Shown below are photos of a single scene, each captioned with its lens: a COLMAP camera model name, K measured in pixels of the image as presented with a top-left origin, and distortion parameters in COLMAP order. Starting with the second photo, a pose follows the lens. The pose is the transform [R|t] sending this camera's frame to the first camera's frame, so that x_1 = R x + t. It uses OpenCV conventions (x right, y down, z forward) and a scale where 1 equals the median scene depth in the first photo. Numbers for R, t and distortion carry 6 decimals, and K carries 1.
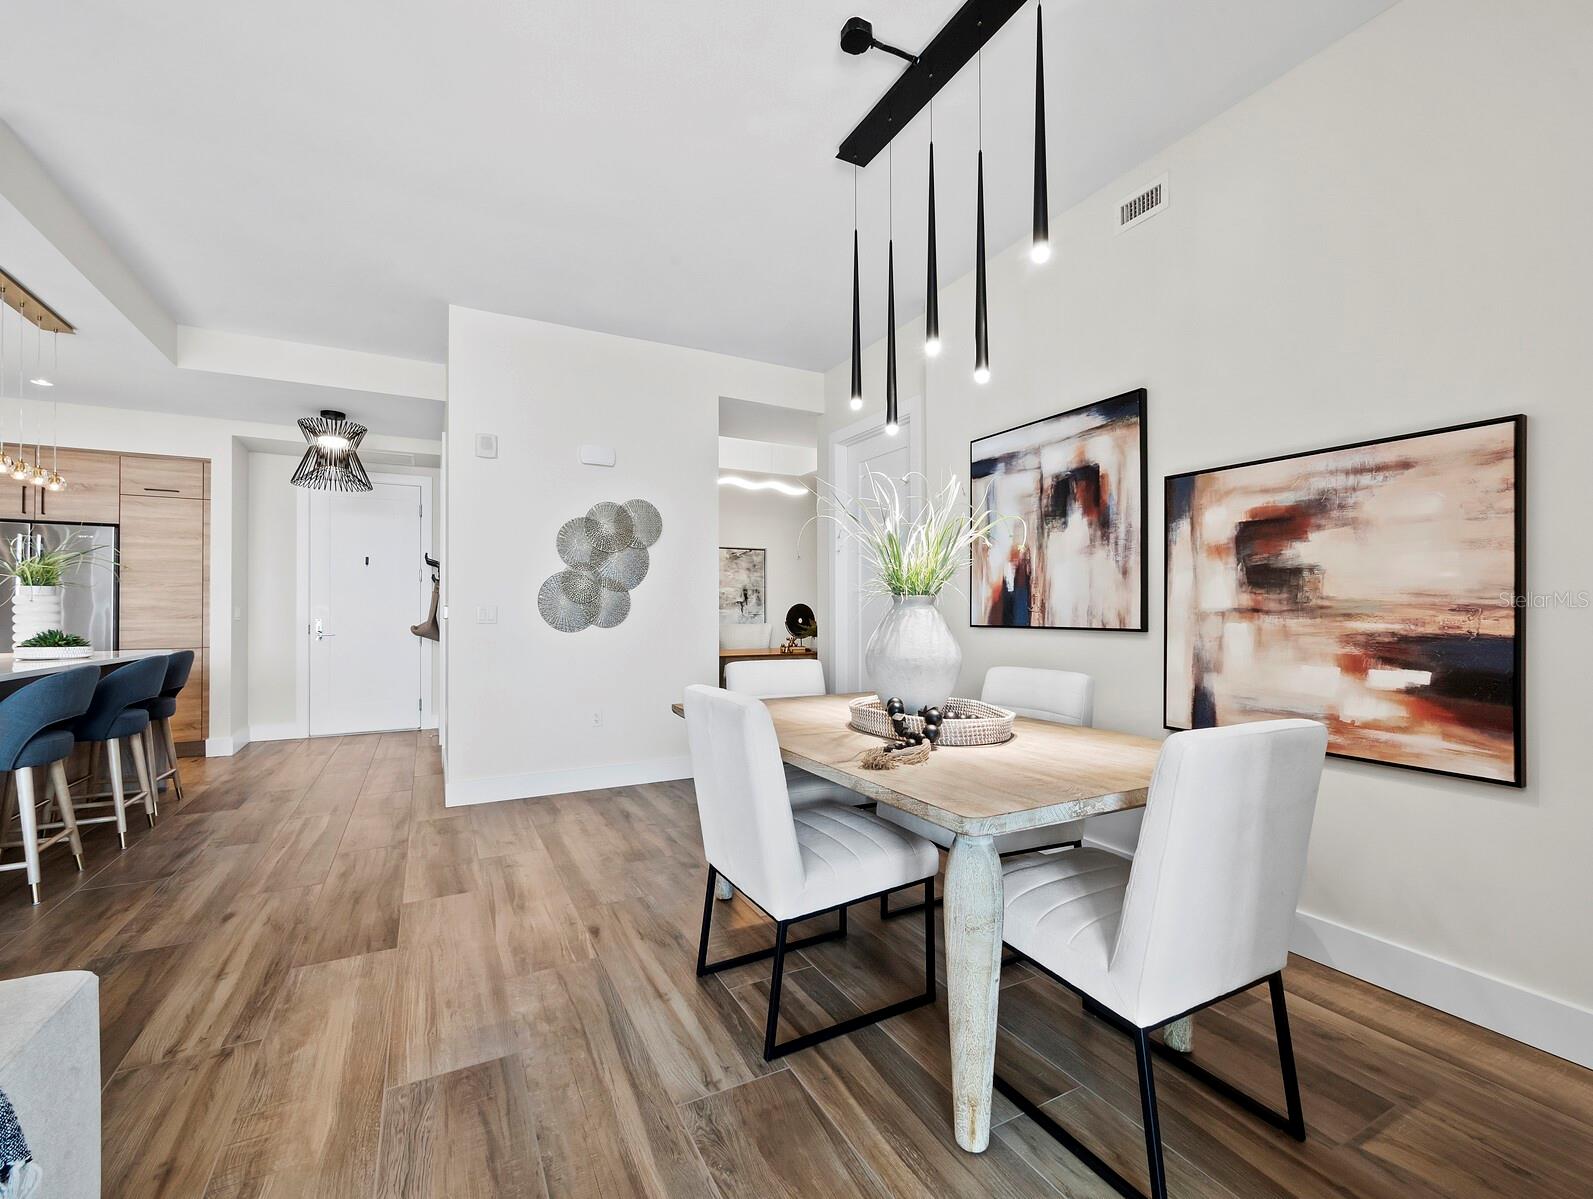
lens RADIAL K [[693.0, 0, 796.5], [0, 693.0, 599.5], [0, 0, 1]] dist [0.001985, 0.000243]
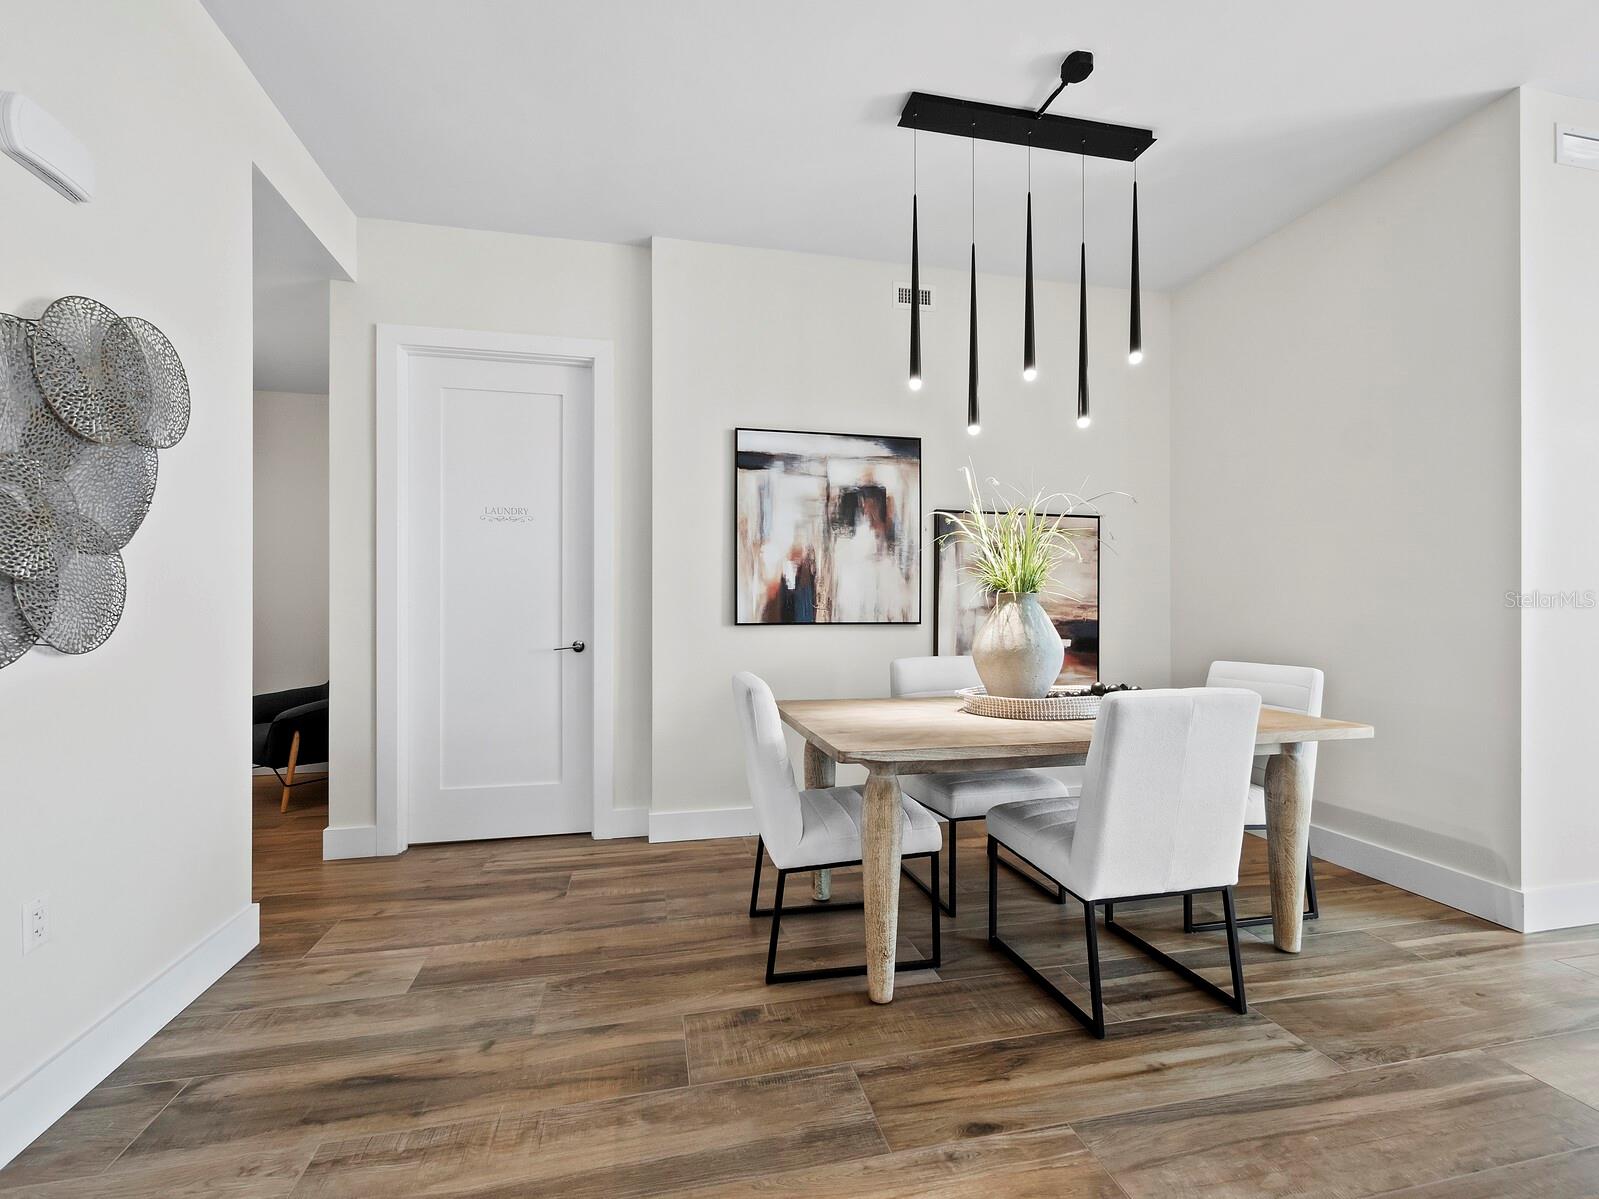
lens RADIAL K [[682.5, 0, 794.1], [0, 682.5, 604.9], [0, 0, 1]] dist [0.000195, 0.000539]
pose [[0.270401, 0.004895, 0.962735, -0.745359], [-0.015590, 0.999878, -0.000705, 0.013756], [-0.962622, -0.014818, 0.270444, 0.812145]]
